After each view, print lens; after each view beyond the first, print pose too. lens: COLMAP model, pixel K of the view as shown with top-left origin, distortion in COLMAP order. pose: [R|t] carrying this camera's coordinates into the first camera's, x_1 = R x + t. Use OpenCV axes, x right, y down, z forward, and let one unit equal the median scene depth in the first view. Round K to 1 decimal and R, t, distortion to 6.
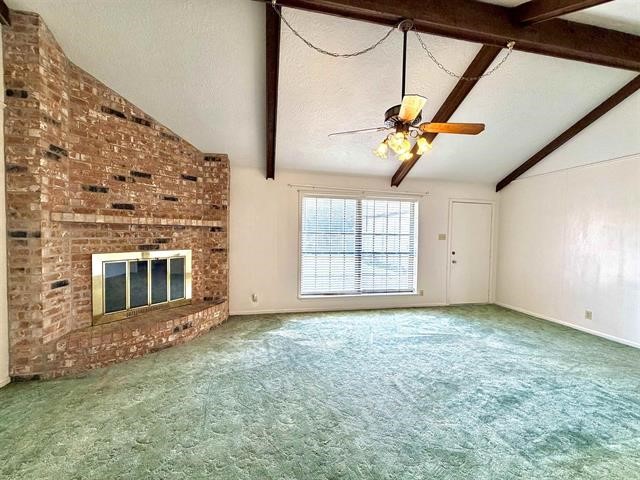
lens RADIAL K [[256.4, 0, 318.4], [0, 256.4, 240.8], [0, 0, 1]] dist [0.000254, 0.000040]
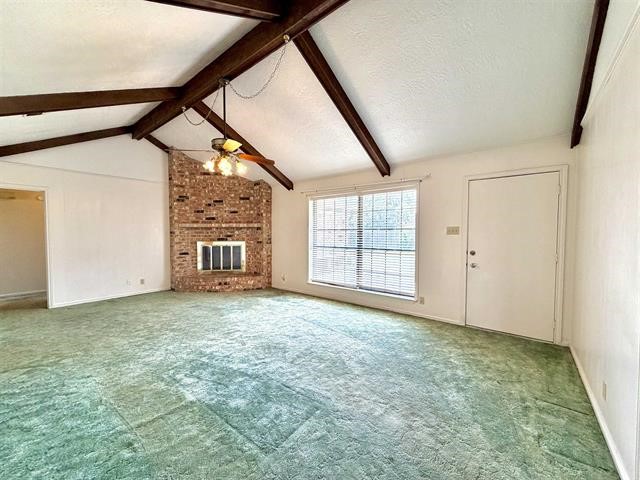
lens RADIAL K [[256.4, 0, 318.4], [0, 256.4, 240.8], [0, 0, 1]] dist [0.000254, 0.000040]
pose [[0.633675, 0.006783, -0.773570, 1.141036], [-0.009964, 0.999950, 0.000606, 0.026046], [0.773535, 0.007324, 0.633711, 0.325949]]
